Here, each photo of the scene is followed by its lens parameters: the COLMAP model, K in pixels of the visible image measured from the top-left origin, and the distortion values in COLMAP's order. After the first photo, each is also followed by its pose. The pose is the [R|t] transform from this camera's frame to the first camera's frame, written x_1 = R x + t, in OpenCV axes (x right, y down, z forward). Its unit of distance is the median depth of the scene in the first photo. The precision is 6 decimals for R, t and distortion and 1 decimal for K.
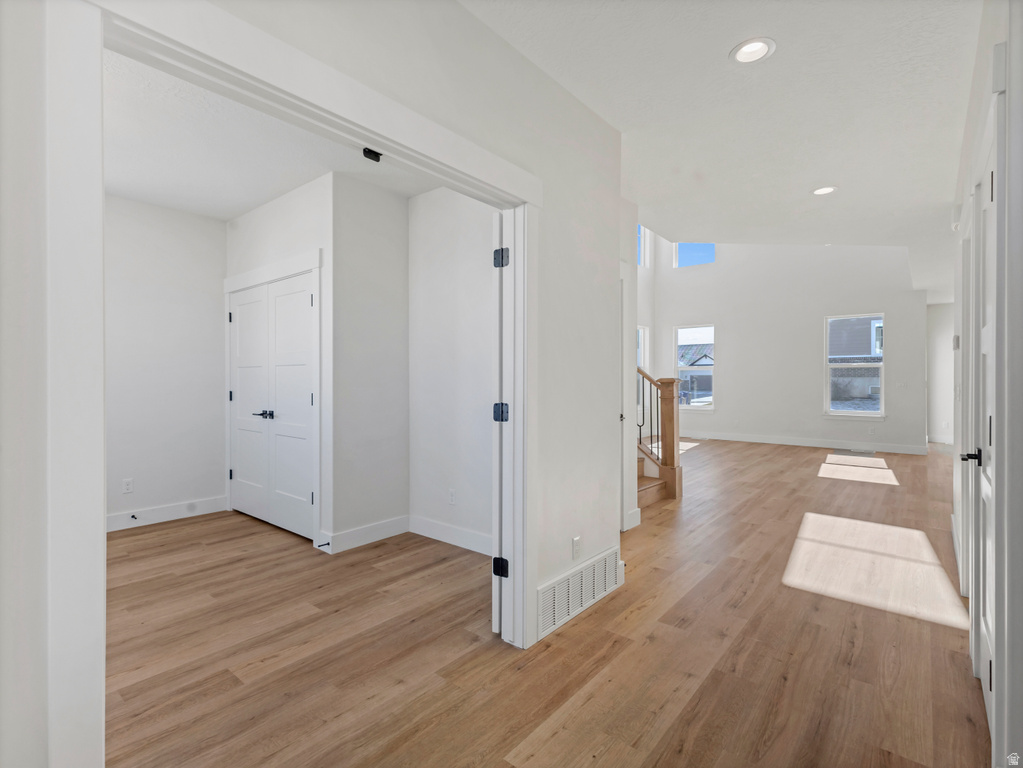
lens RADIAL K [[499.9, 0, 508.3], [0, 499.9, 379.9], [0, 0, 1]] dist [0.002002, 0.000876]
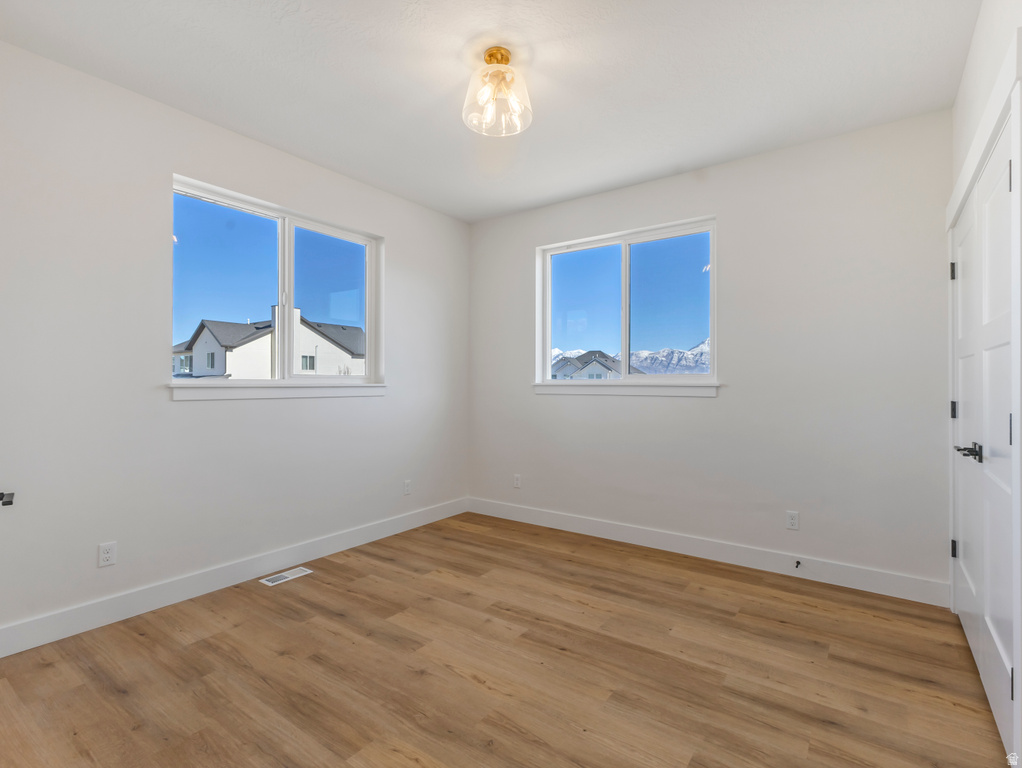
lens RADIAL K [[499.5, 0, 513.7], [0, 499.5, 379.7], [0, 0, 1]] dist [0.002002, 0.000876]
pose [[0.068476, -0.008638, -0.997615, -0.030248], [-0.001228, 0.999961, -0.008743, 0.004970], [0.997652, 0.001824, 0.068463, 0.609927]]
